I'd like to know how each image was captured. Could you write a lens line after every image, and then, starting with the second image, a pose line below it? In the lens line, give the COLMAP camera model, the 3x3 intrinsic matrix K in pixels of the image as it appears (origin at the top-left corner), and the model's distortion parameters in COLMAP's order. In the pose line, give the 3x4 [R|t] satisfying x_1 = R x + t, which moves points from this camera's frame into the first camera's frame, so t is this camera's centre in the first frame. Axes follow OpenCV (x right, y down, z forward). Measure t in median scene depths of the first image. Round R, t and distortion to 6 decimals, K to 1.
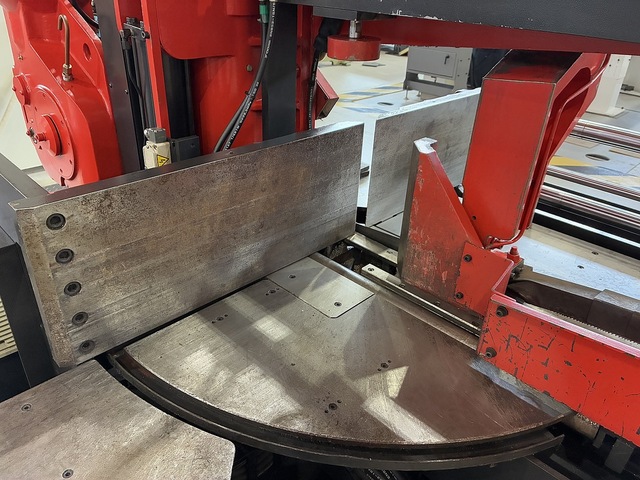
lens RADIAL K [[488.8, 0, 316.9], [0, 488.8, 243.8], [0, 0, 1]] dist [0.043313, -0.052569]
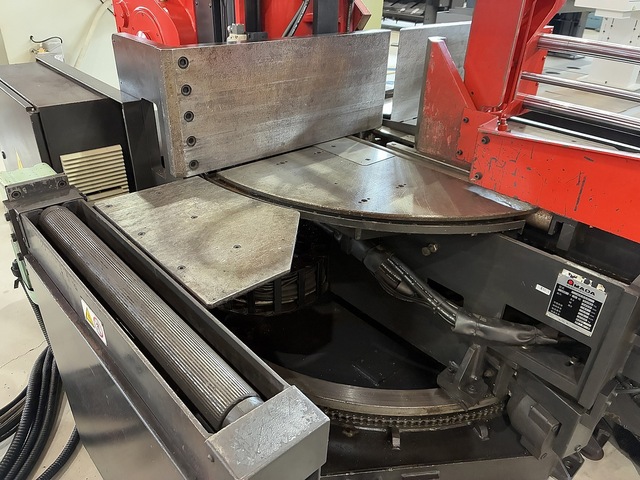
lens RADIAL K [[488.8, 0, 320.5], [0, 488.8, 241.3], [0, 0, 1]] dist [0.043313, -0.052569]
pose [[0.998949, 0.019587, -0.041451, -0.027801], [-0.019275, 0.999783, 0.007901, 0.349073], [0.041596, -0.007093, 0.999109, -0.354616]]
